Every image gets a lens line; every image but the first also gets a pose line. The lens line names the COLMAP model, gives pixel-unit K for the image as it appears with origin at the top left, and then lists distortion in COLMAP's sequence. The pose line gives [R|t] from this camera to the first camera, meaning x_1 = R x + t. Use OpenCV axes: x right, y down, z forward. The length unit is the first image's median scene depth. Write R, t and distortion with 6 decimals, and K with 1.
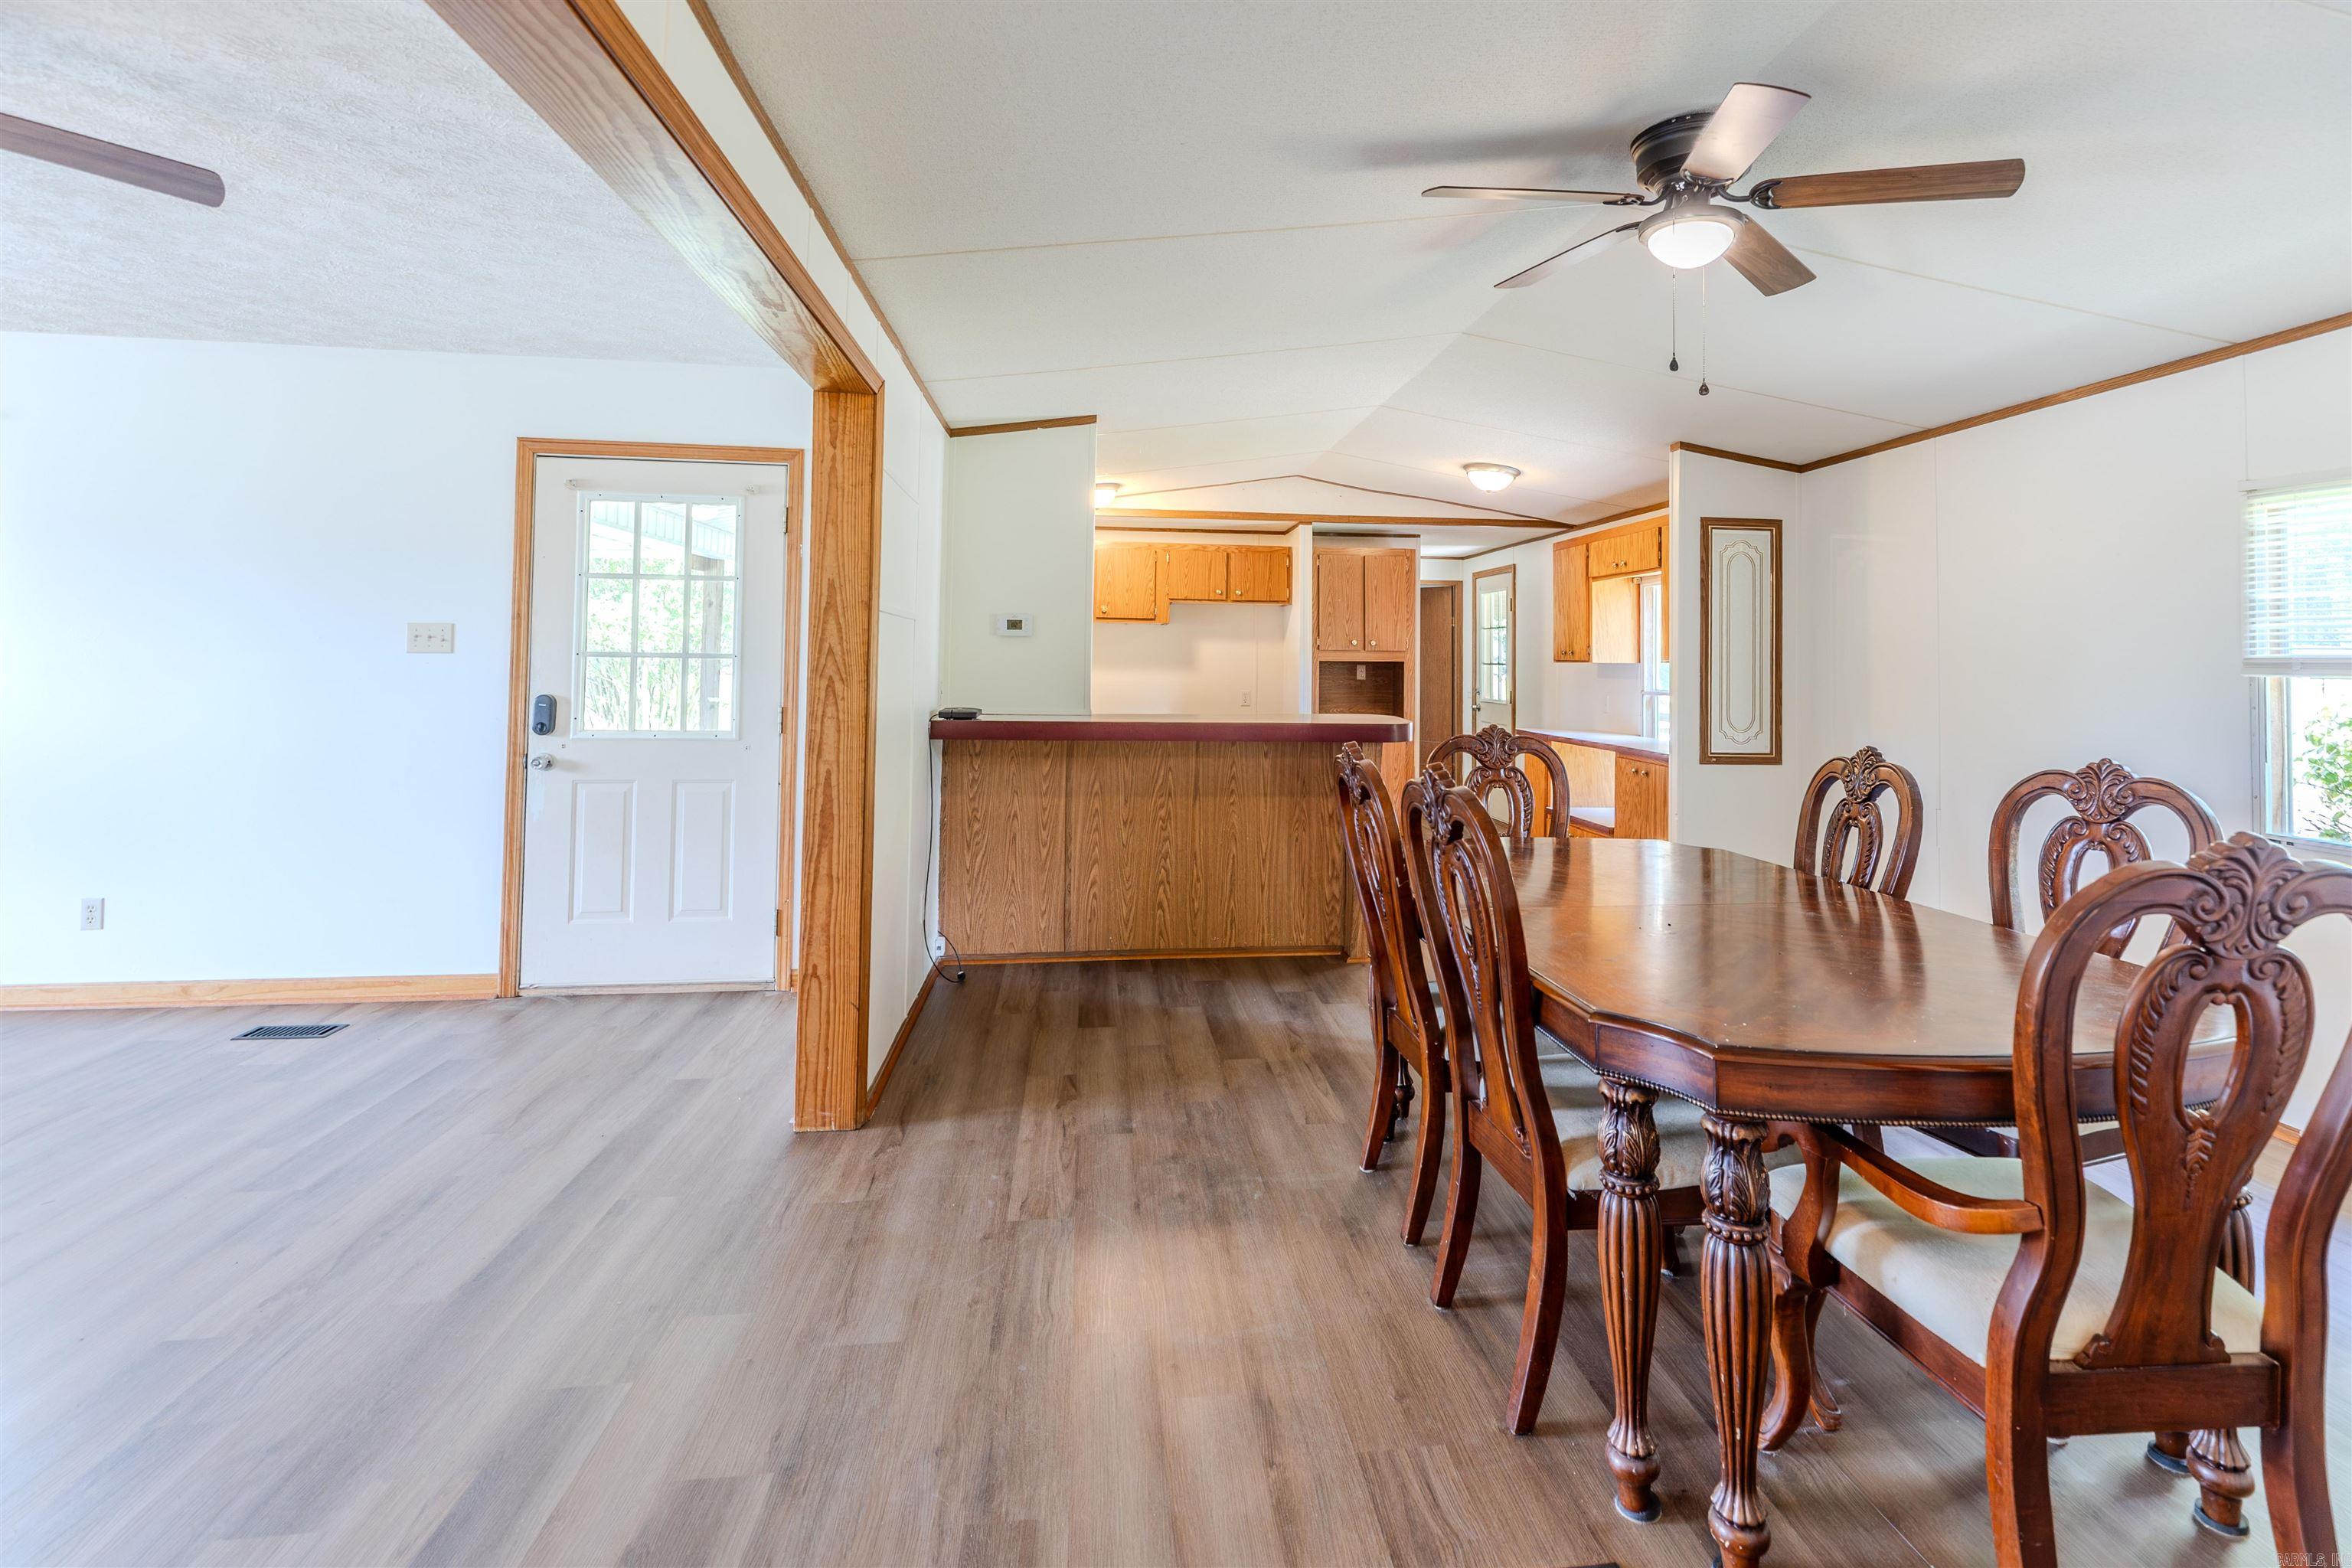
lens RADIAL K [[1083.4, 0, 1199.0], [0, 1083.4, 625.6], [0, 0, 1]] dist [0.012365, -0.003981]
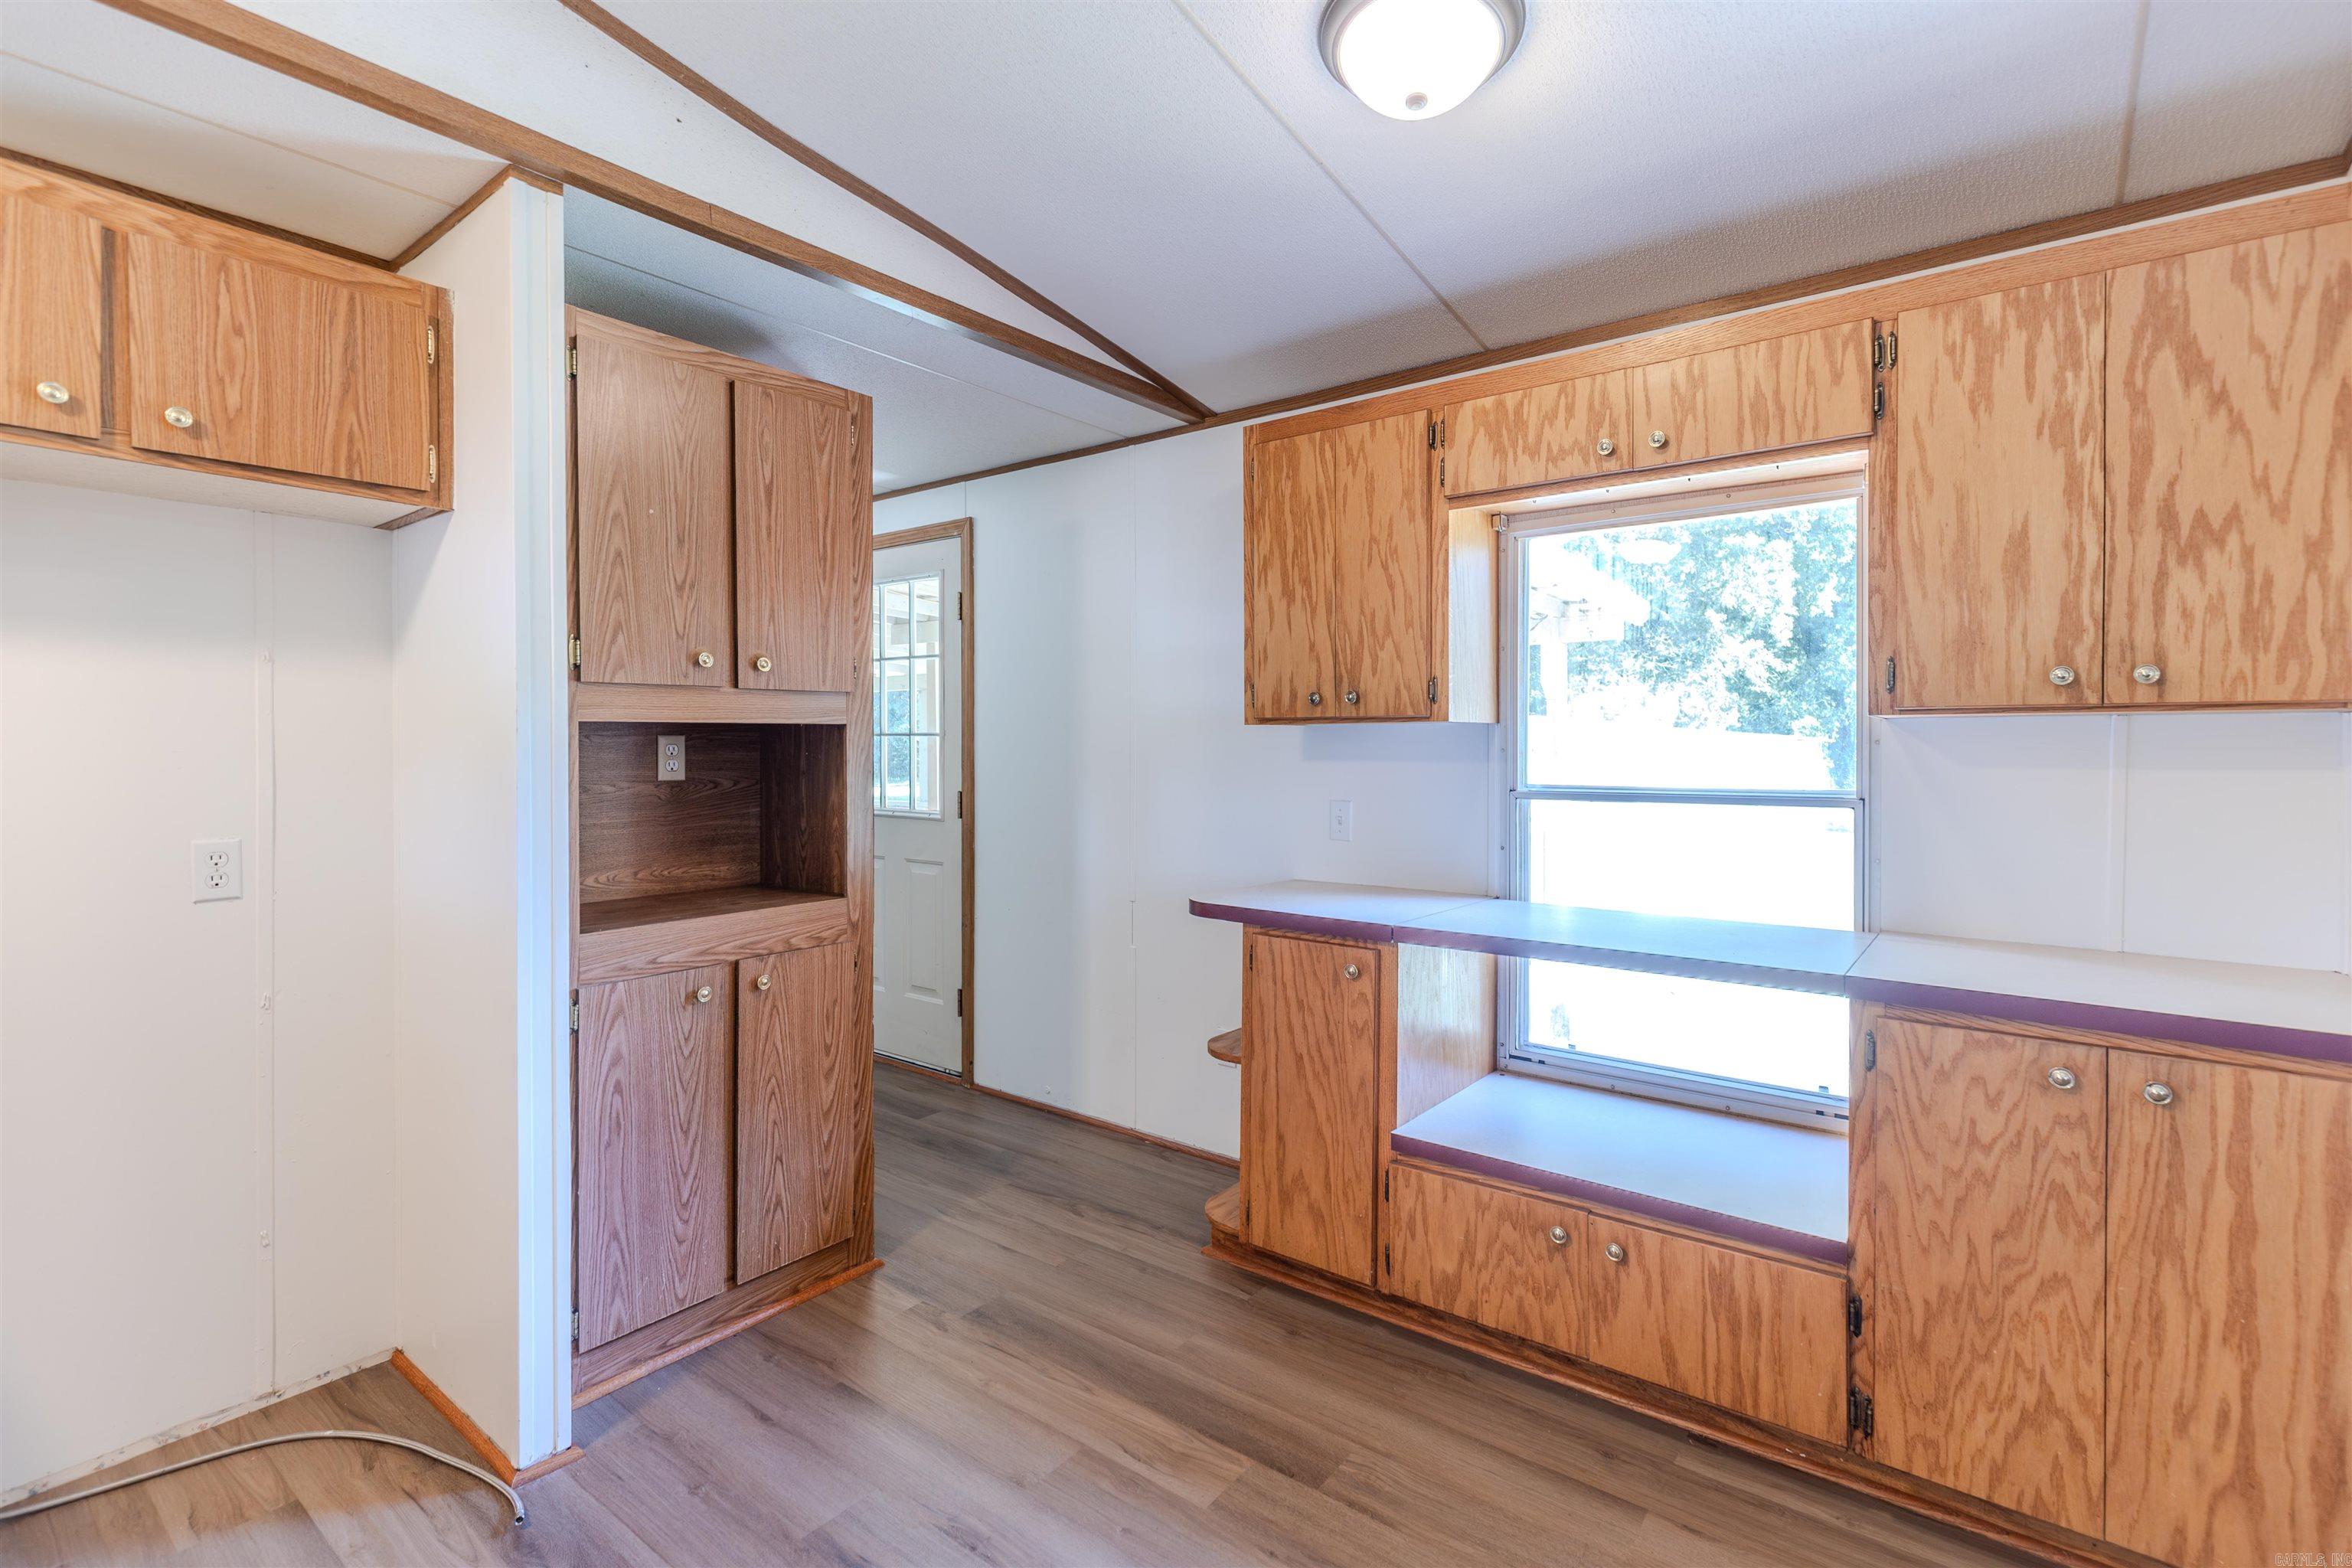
lens RADIAL K [[1083.4, 0, 1172.3], [0, 1083.4, 745.9], [0, 0, 1]] dist [0.012365, -0.003981]
pose [[0.691653, -0.014714, 0.722080, 0.037022], [-0.014791, 0.999294, 0.034530, 0.066625], [-0.722079, -0.034563, 0.690947, 1.740899]]
